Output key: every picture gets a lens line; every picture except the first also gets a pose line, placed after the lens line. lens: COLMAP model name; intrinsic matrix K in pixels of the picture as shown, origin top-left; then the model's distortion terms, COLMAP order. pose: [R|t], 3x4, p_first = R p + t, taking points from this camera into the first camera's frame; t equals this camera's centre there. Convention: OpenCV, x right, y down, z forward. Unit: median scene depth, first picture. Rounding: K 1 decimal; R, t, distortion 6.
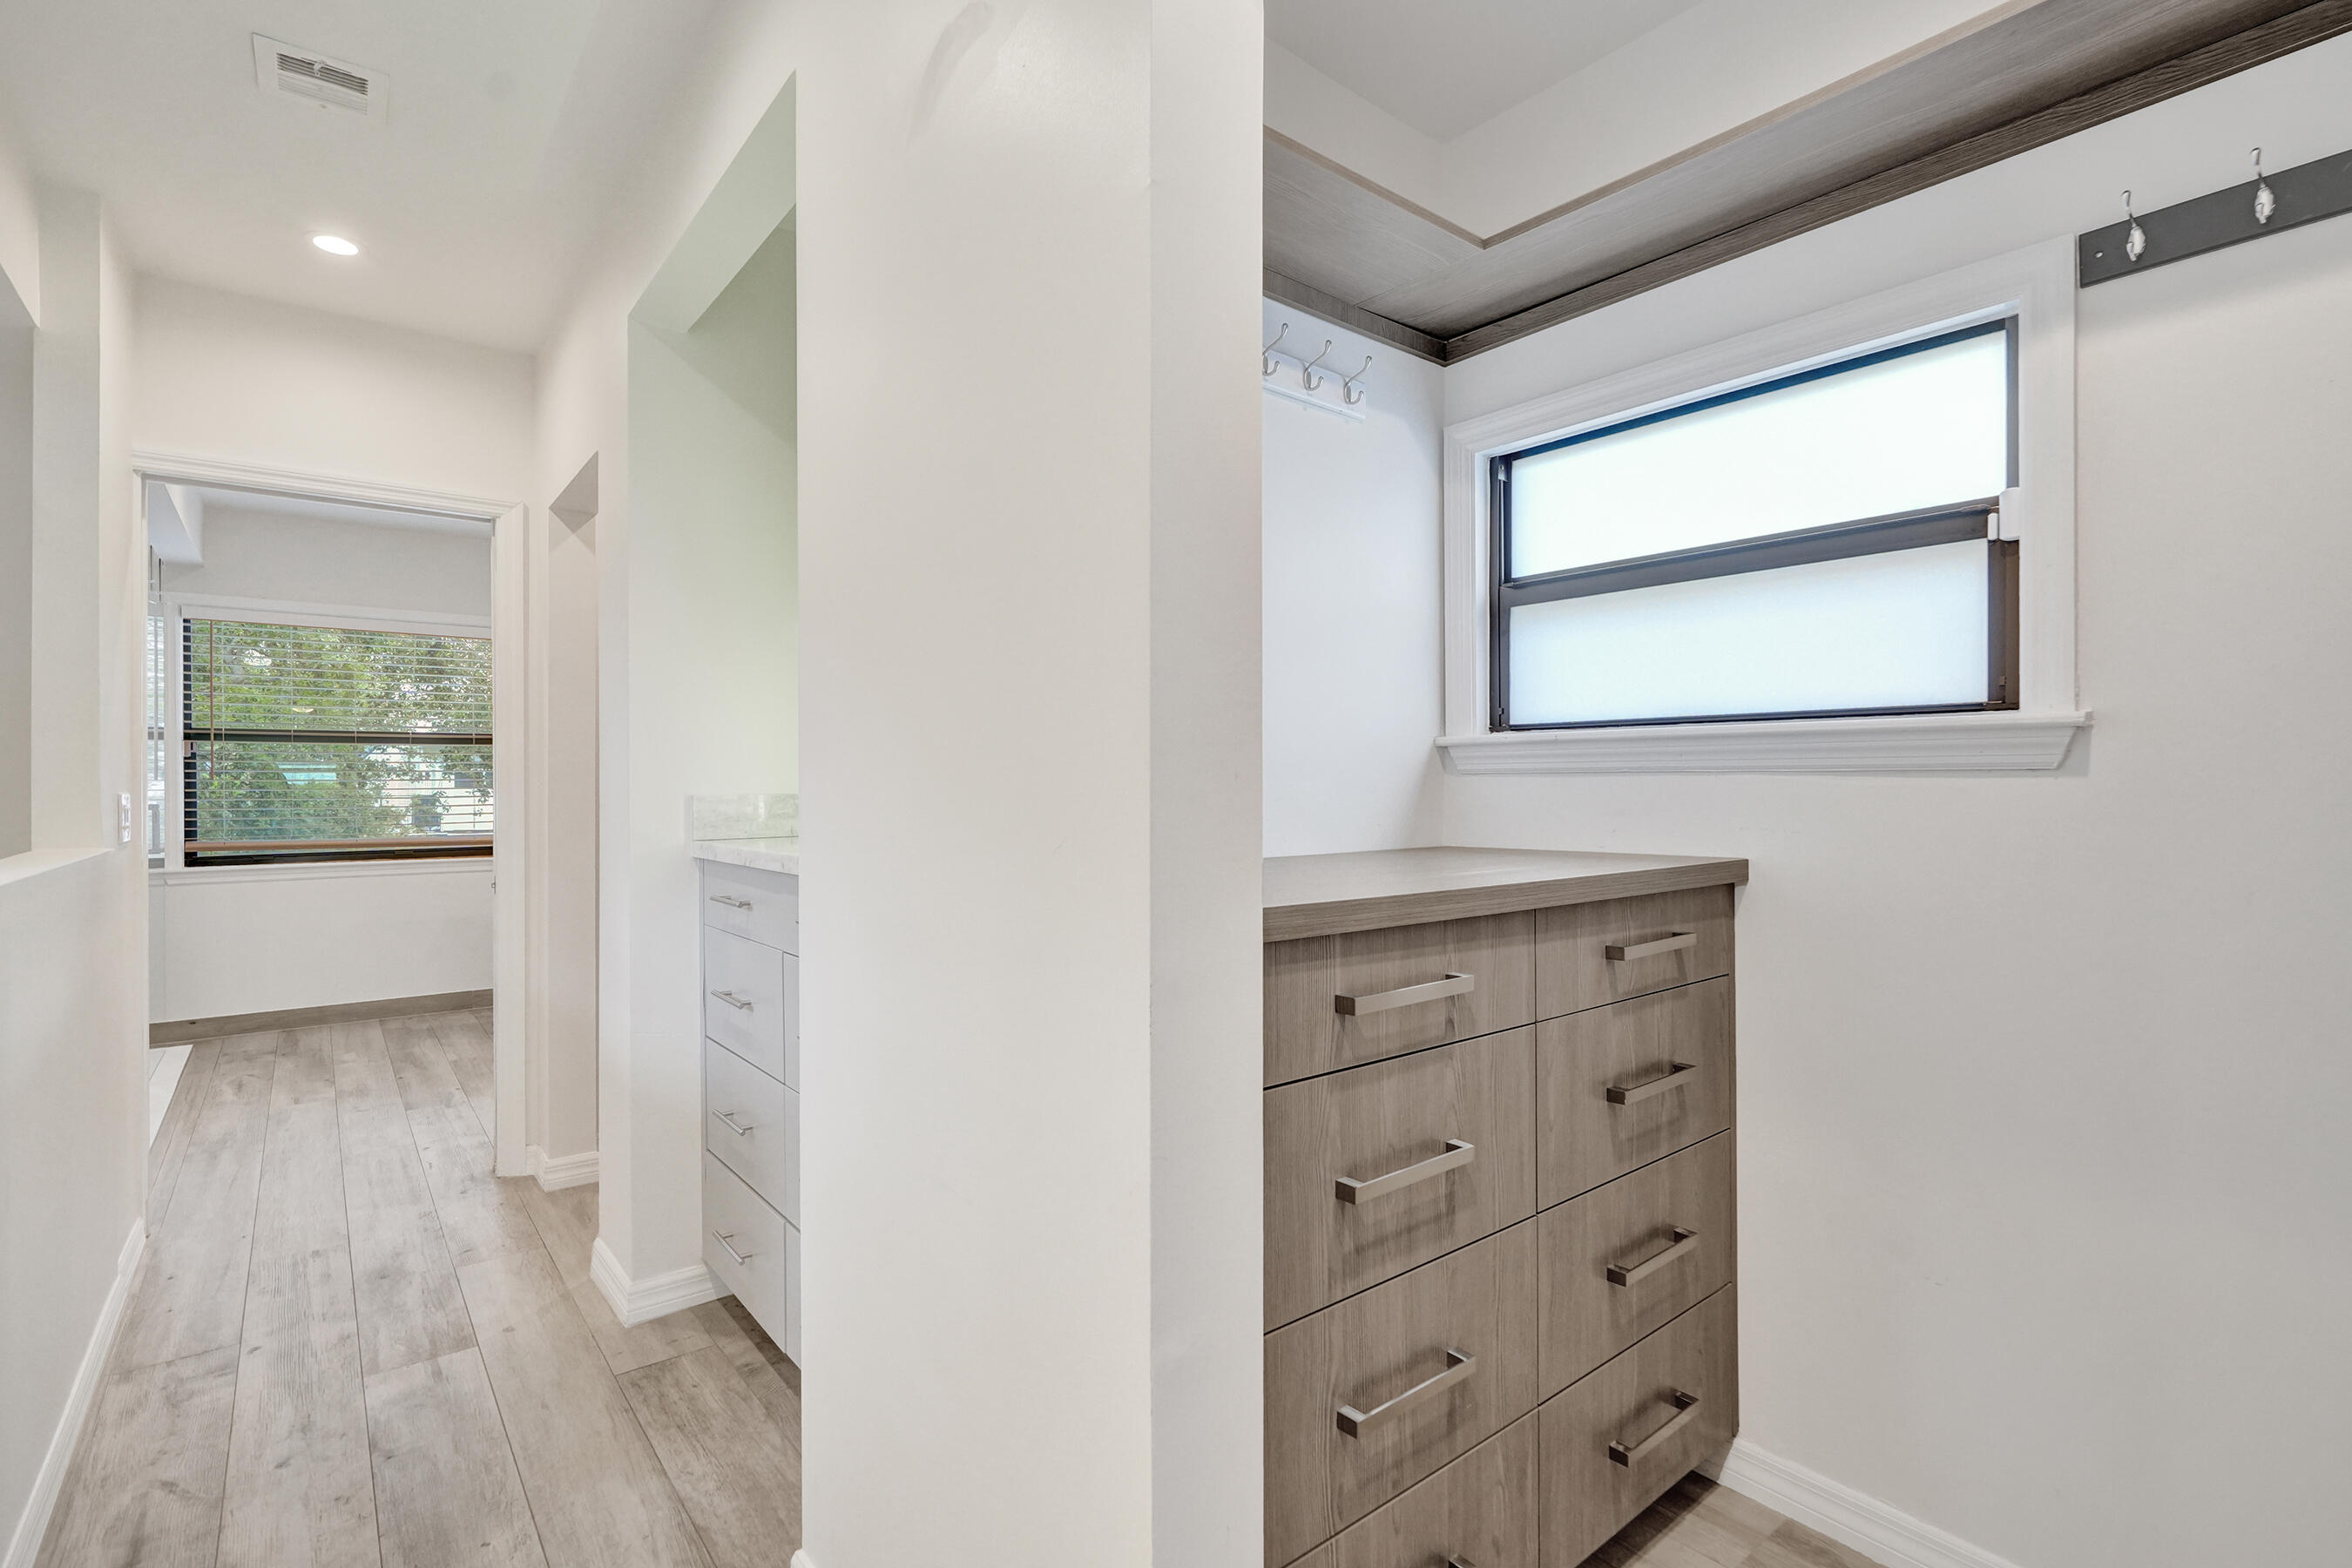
lens RADIAL K [[1091.7, 0, 1176.0], [0, 1091.7, 784.0], [0, 0, 1]] dist [-0.008252, 0.000845]
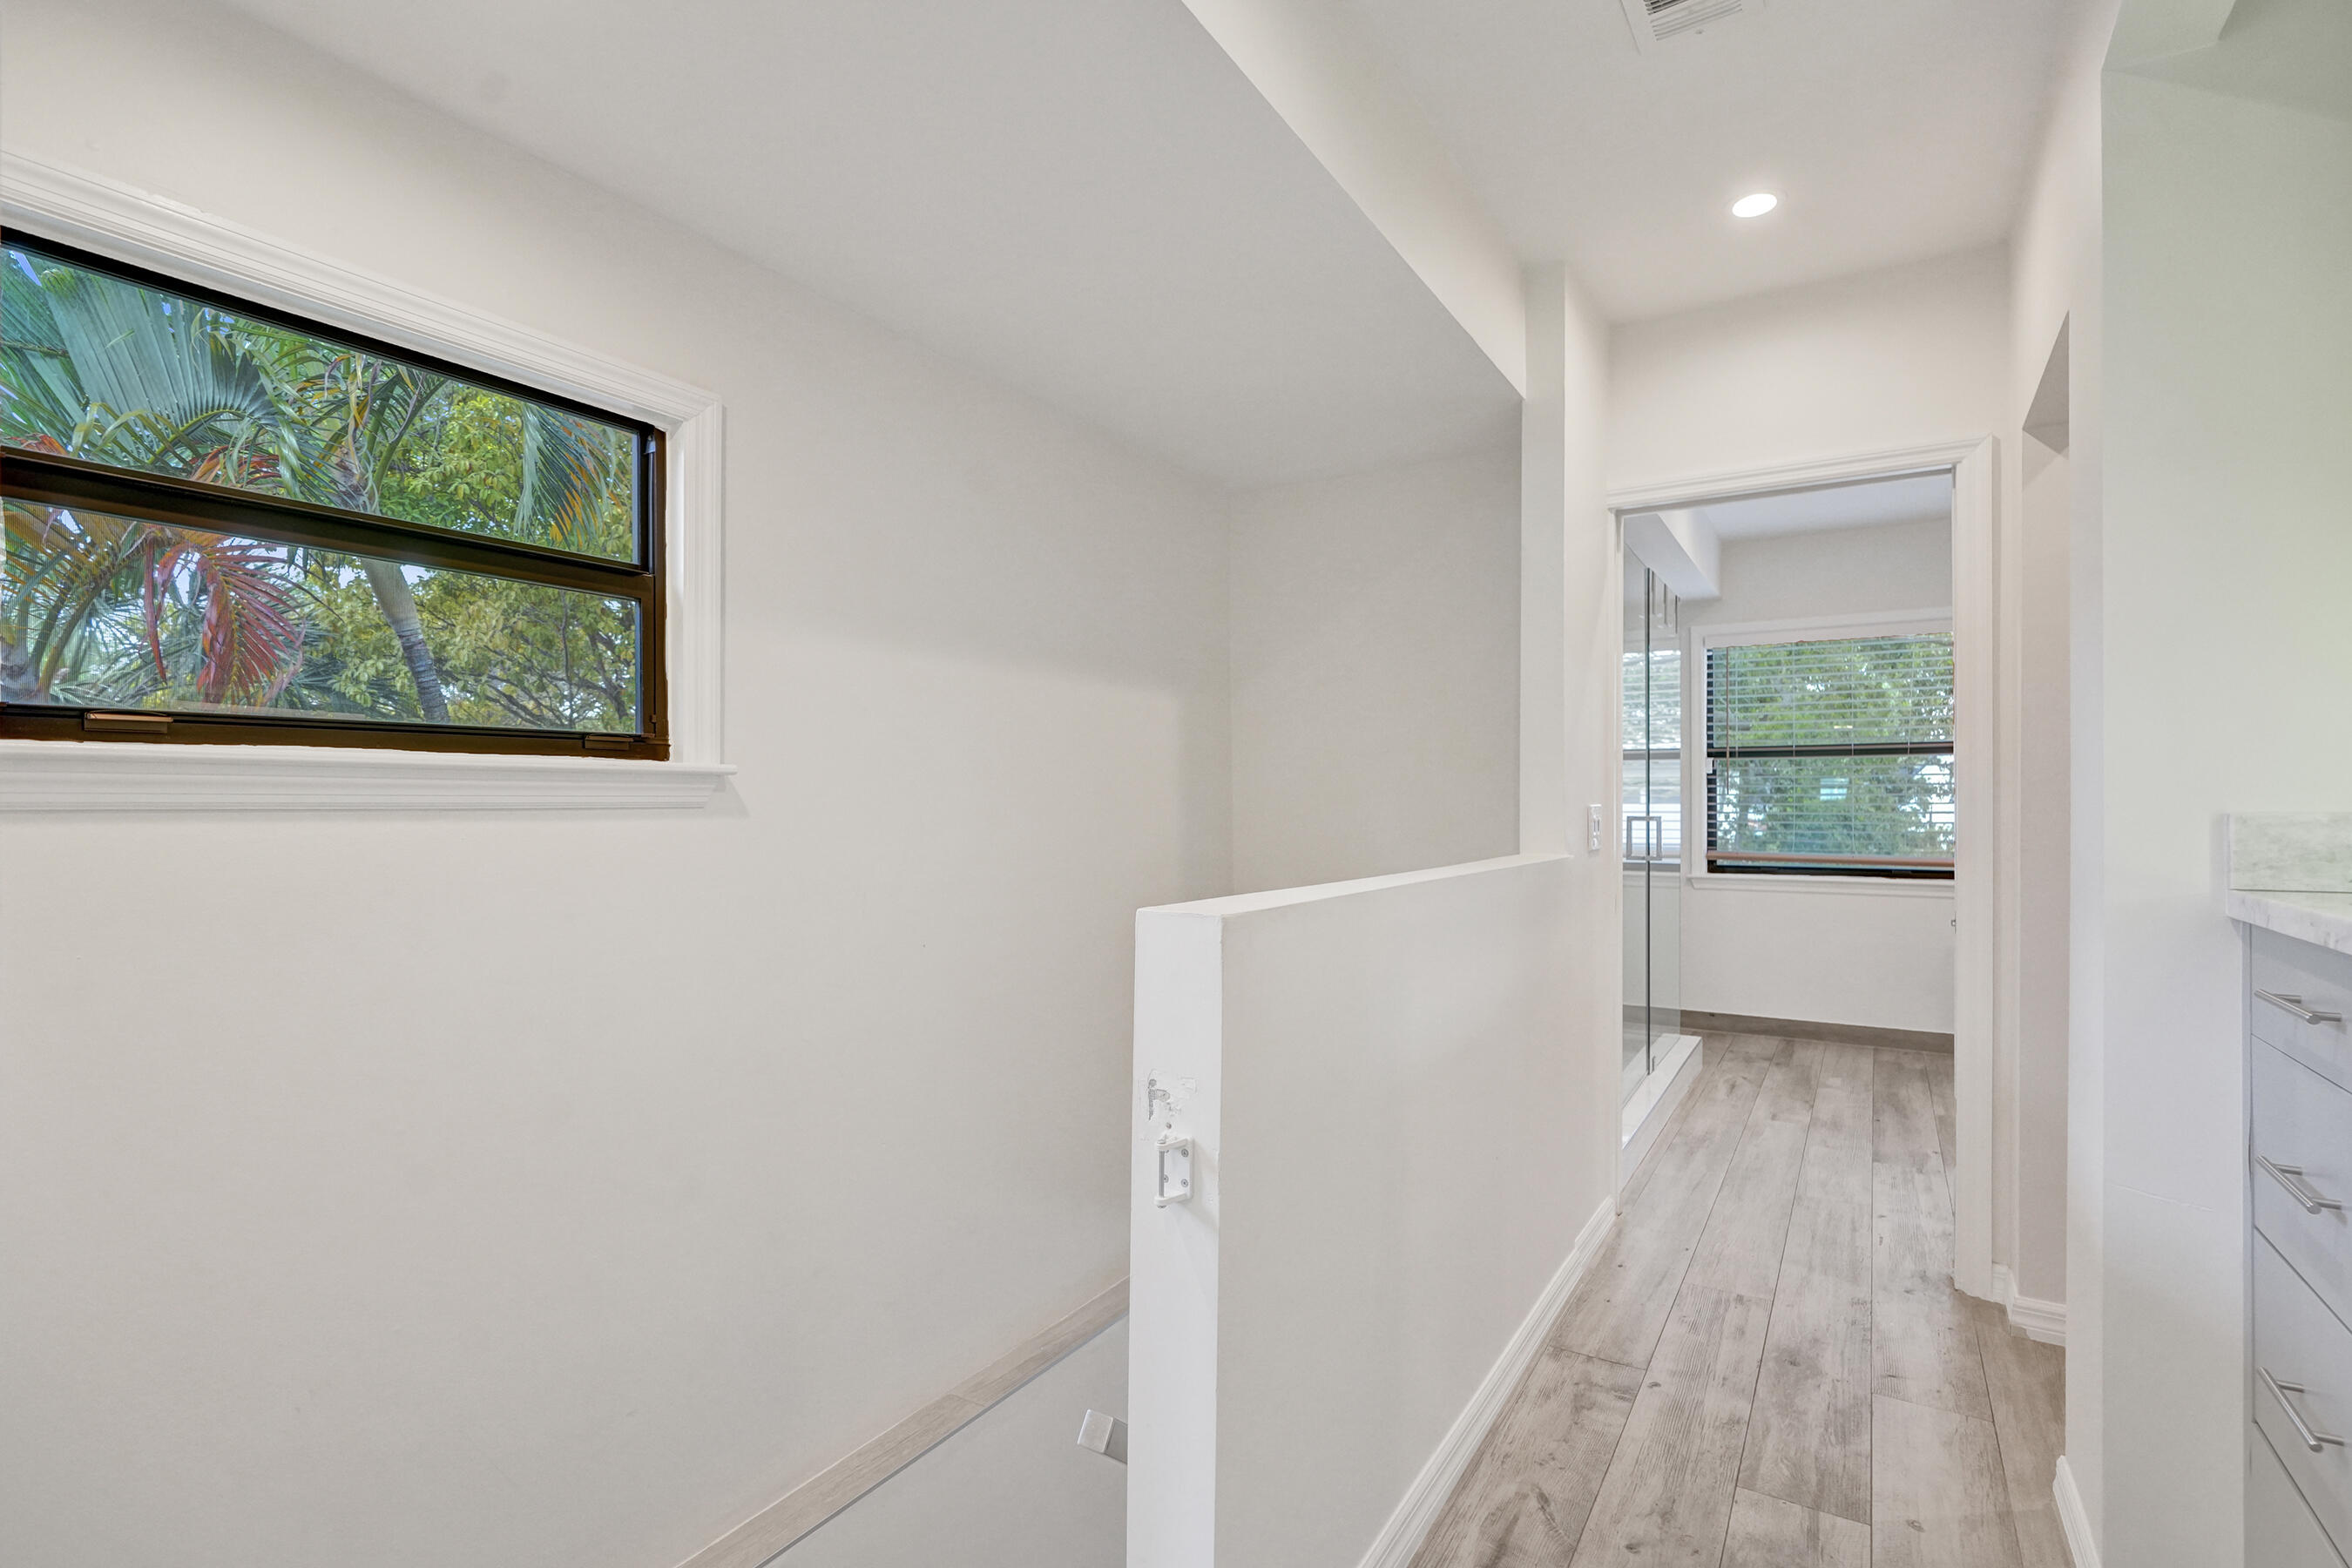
lens RADIAL K [[1097.1, 0, 1181.6], [0, 1097.1, 799.1], [0, 0, 1]] dist [-0.007132, 0.000002]
pose [[0.326315, 0.001465, -0.945260, -0.052525], [-0.002779, 0.999996, 0.000590, 0.002873], [0.945257, 0.002434, 0.326318, 0.206100]]
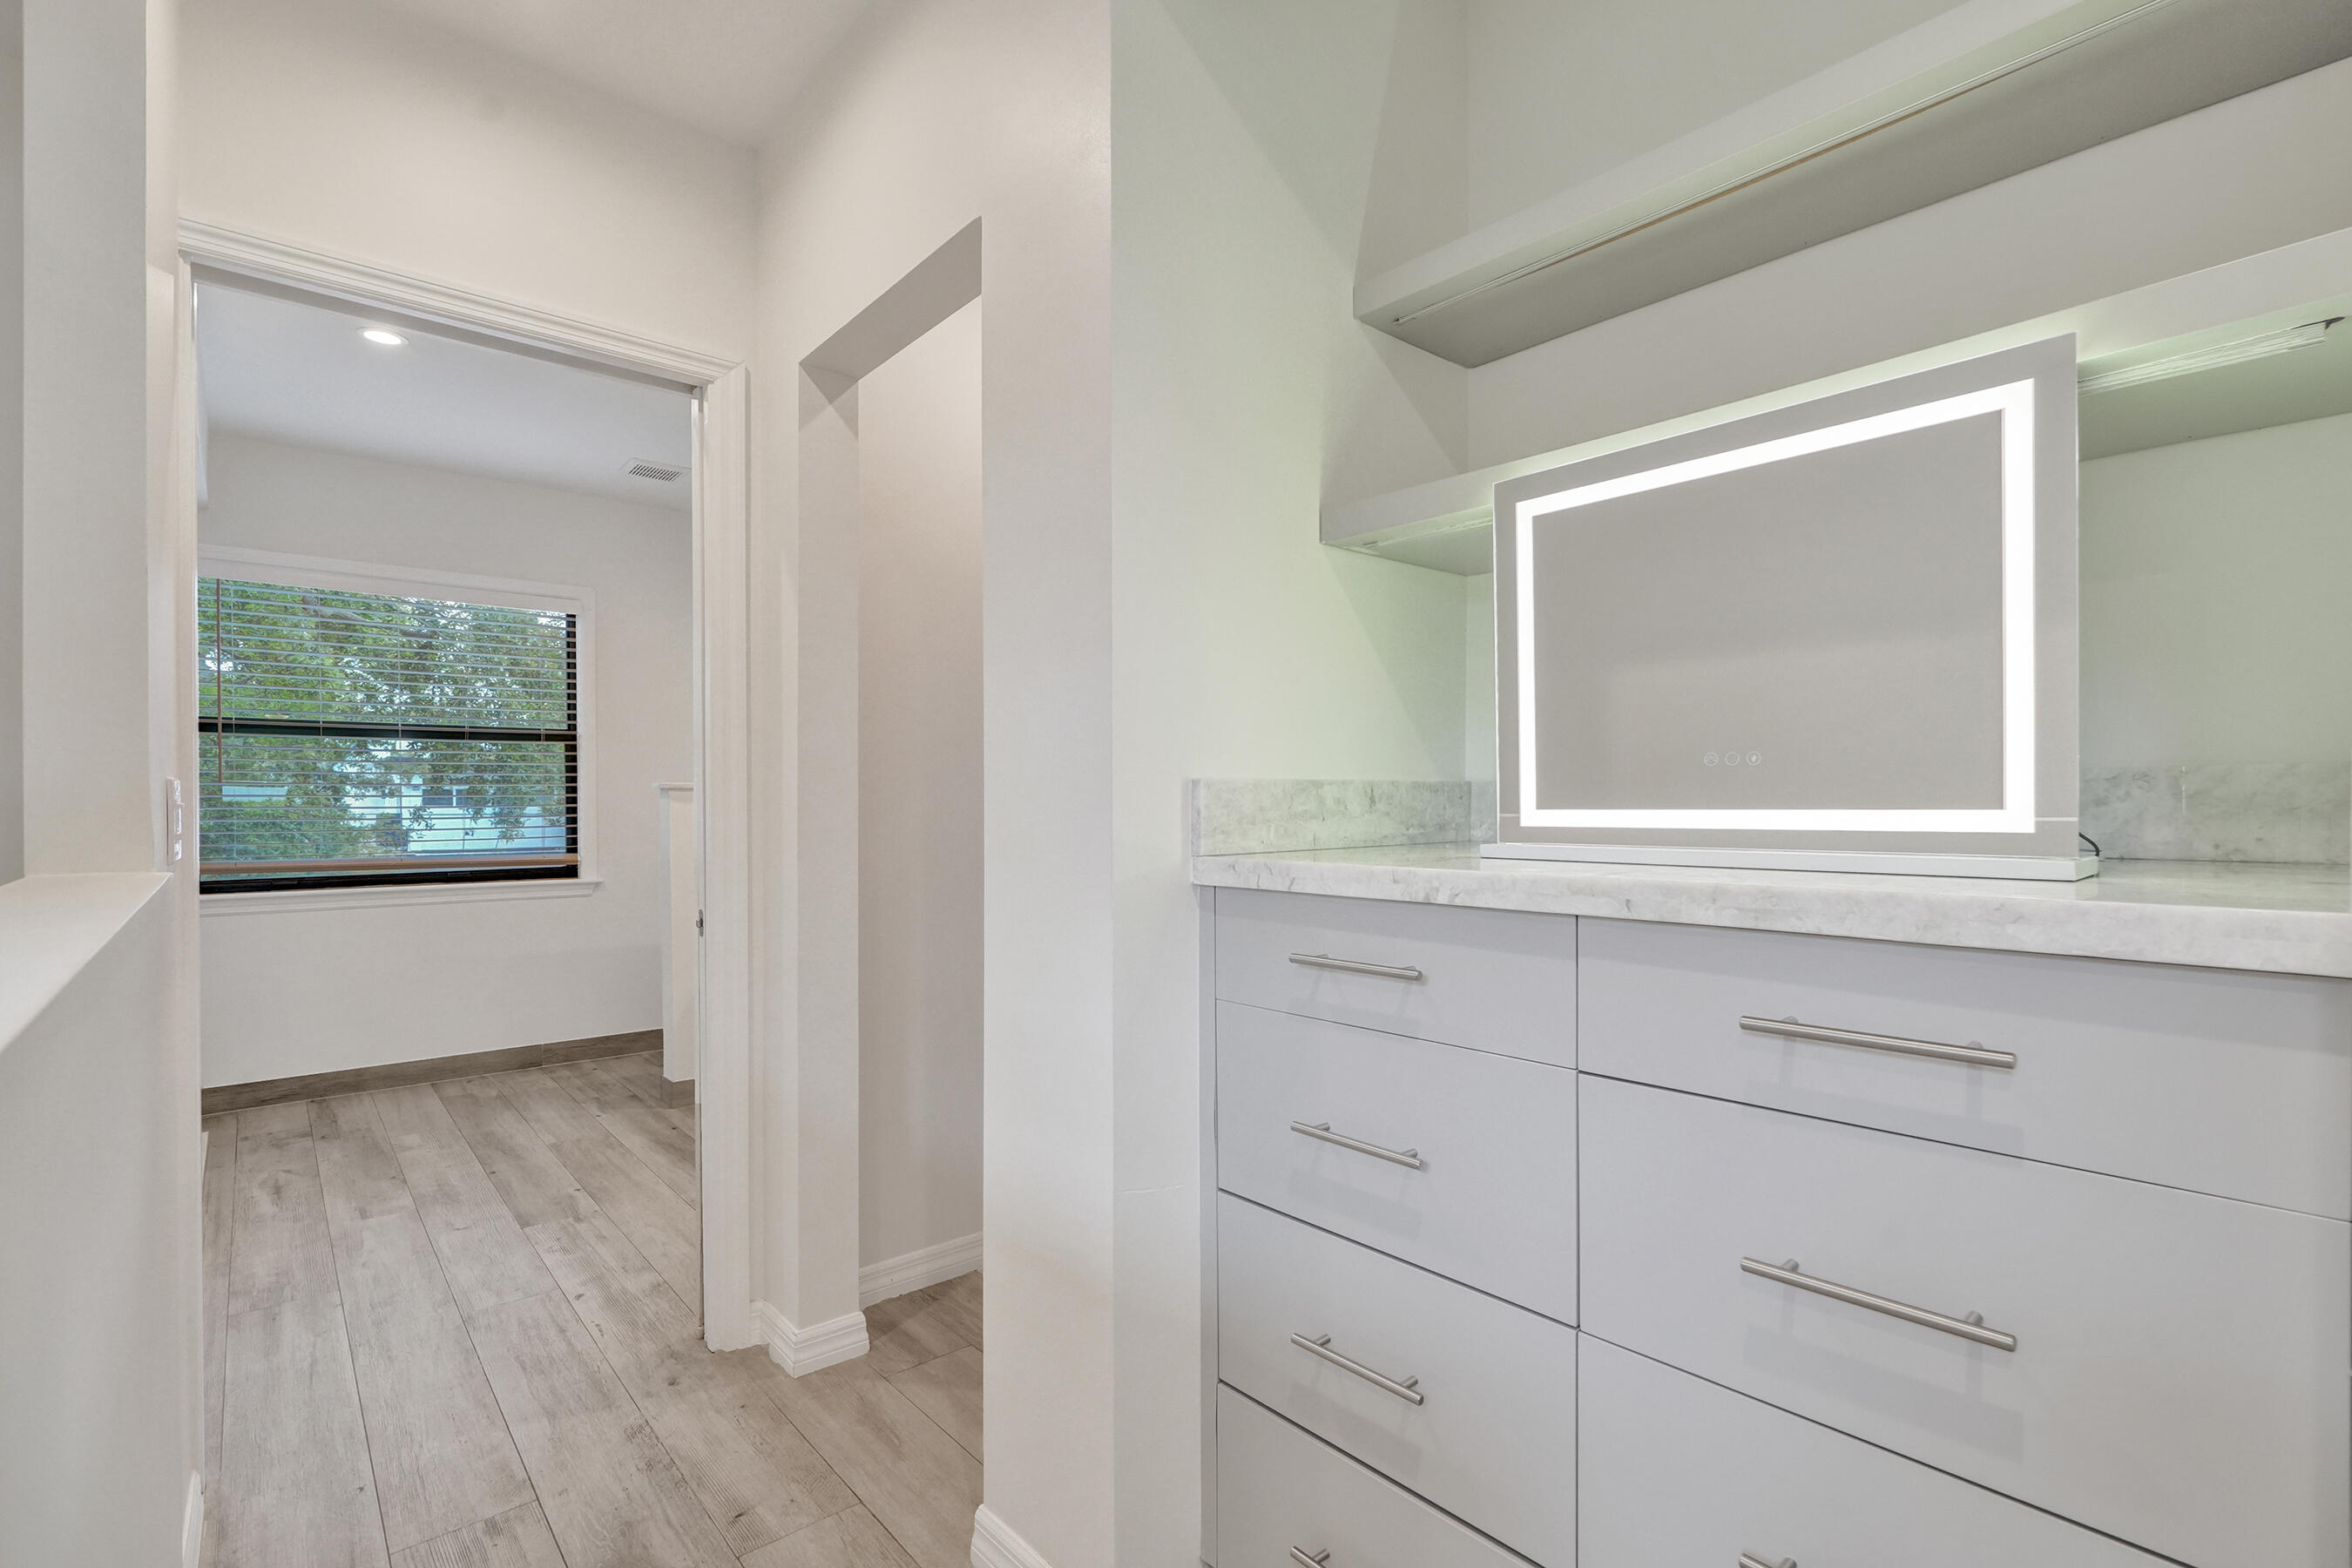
lens RADIAL K [[1083.7, 0, 1166.5], [0, 1083.7, 805.3], [0, 0, 1]] dist [-0.000708, 0.000606]
pose [[0.999608, -0.001930, 0.027942, -0.367500], [0.001837, 0.999993, 0.003379, 0.017397], [-0.027948, -0.003326, 0.999604, 0.322887]]
